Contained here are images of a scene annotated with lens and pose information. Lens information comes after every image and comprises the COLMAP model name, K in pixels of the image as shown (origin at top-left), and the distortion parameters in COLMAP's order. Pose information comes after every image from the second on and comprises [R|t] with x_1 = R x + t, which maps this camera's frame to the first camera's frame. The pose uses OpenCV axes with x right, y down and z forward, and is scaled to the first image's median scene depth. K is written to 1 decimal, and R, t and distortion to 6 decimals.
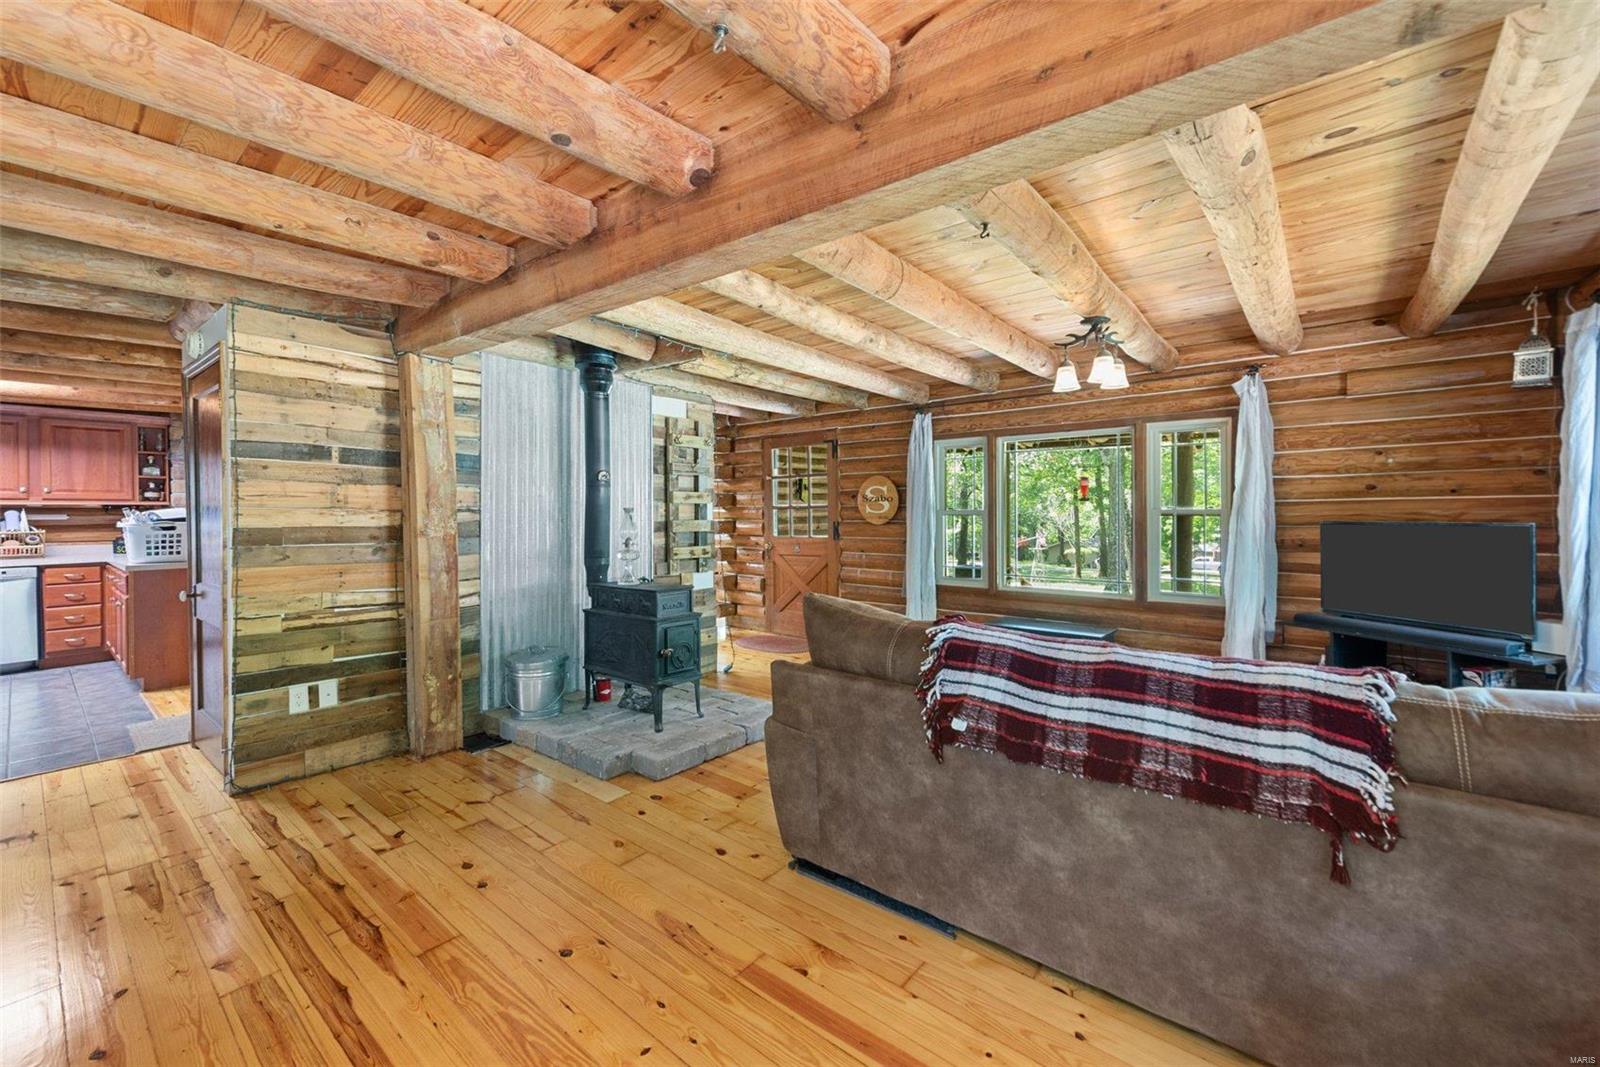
lens RADIAL K [[650.7, 0, 789.8], [0, 650.7, 507.7], [0, 0, 1]] dist [0.007101, -0.000342]
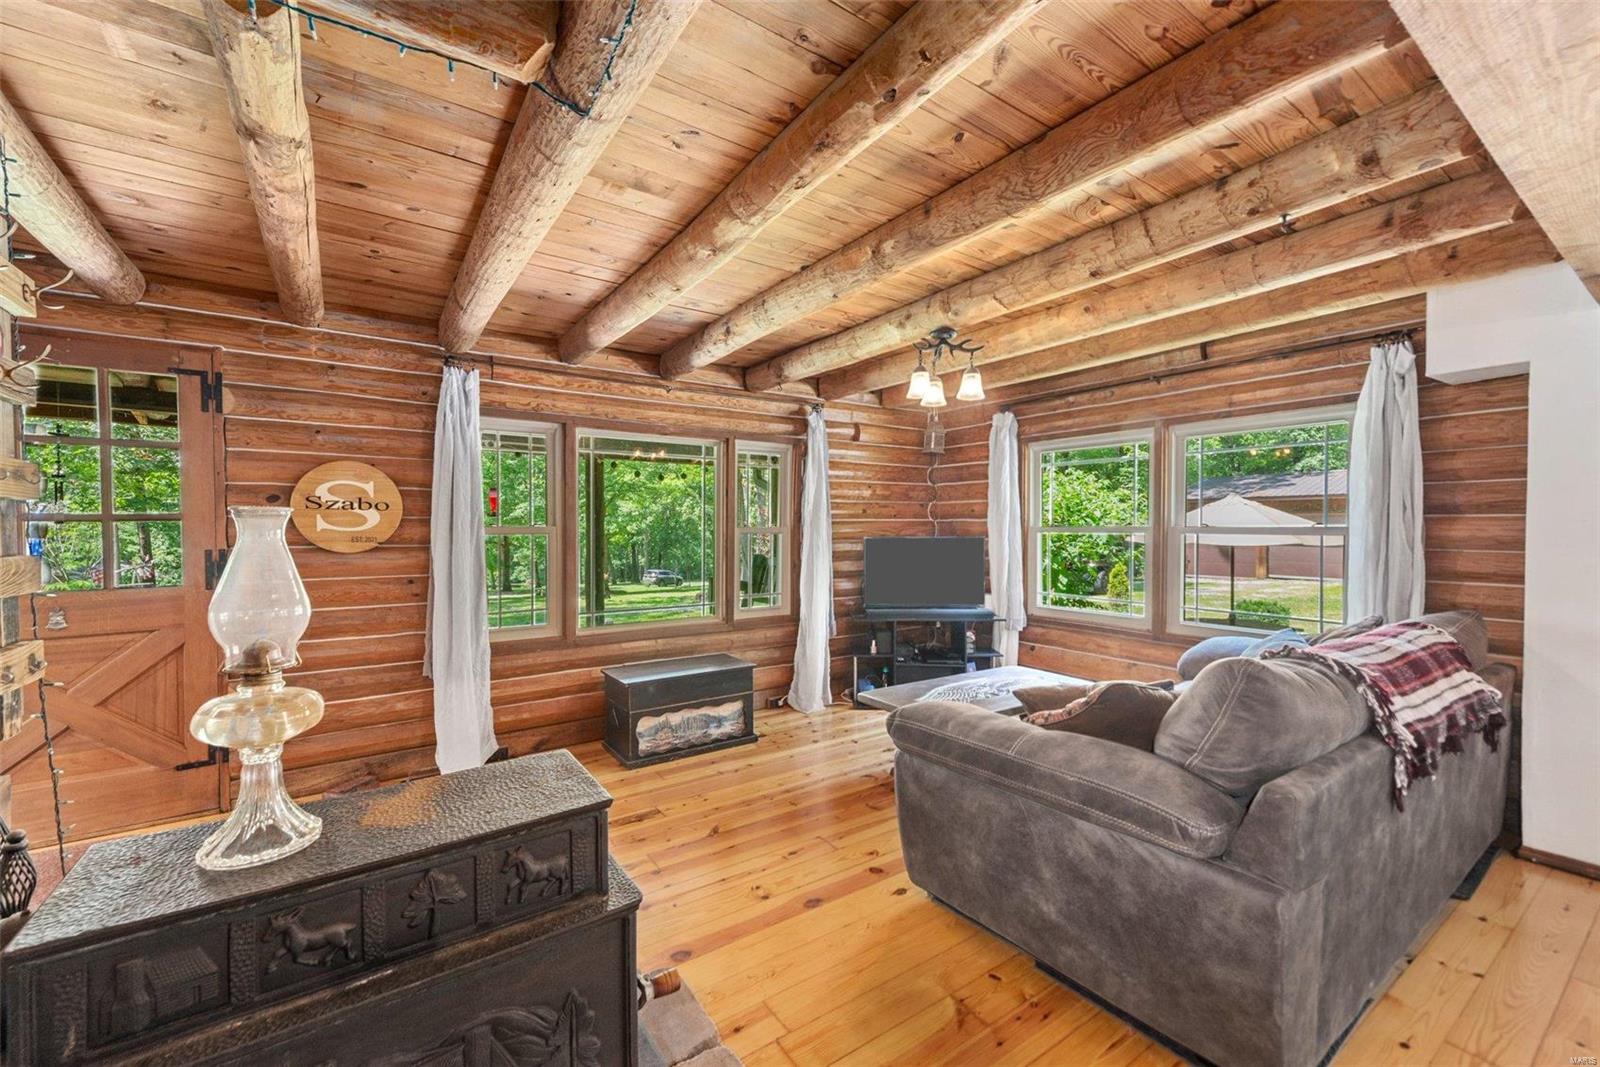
lens RADIAL K [[643.6, 0, 802.0], [0, 643.6, 517.9], [0, 0, 1]] dist [0.002250, -0.000084]
pose [[0.254986, 0.014750, 0.966832, -0.316827], [-0.010926, 0.999864, -0.012372, -0.000061], [-0.966883, -0.007409, 0.255113, 0.572212]]
